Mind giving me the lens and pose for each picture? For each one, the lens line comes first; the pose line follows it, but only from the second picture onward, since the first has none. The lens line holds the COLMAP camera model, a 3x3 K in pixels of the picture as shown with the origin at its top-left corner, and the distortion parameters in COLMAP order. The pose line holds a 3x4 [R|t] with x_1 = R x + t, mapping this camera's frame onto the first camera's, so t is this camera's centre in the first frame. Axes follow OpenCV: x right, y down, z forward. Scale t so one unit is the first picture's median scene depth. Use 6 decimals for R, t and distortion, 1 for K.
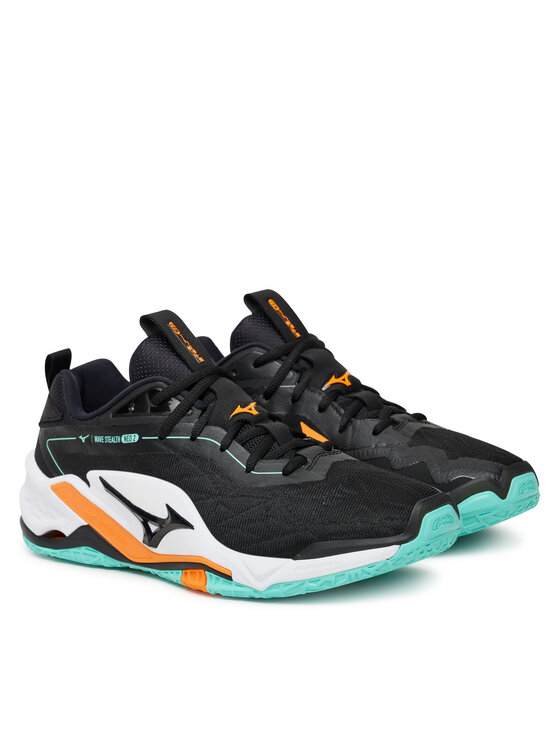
lens RADIAL K [[2188.6, 0, 280.0], [0, 2188.6, 373.0], [0, 0, 1]] dist [0.416907, 0.475867]
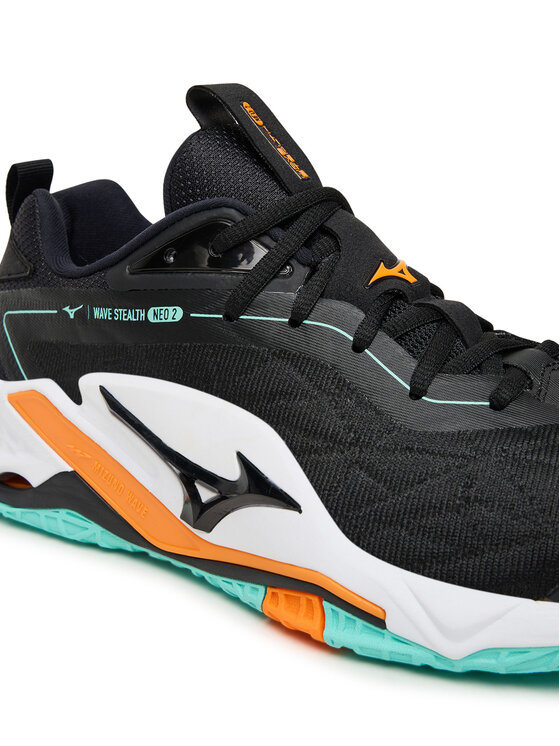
lens RADIAL K [[1065.3, 0, 280.0], [0, 1065.3, 373.0], [0, 0, 1]] dist [-0.000991, 0.006475]
pose [[0.991373, 0.045854, 0.122788, -0.071756], [-0.054501, 0.996194, 0.068016, 0.024724], [-0.119202, -0.074122, 0.990099, 0.751711]]
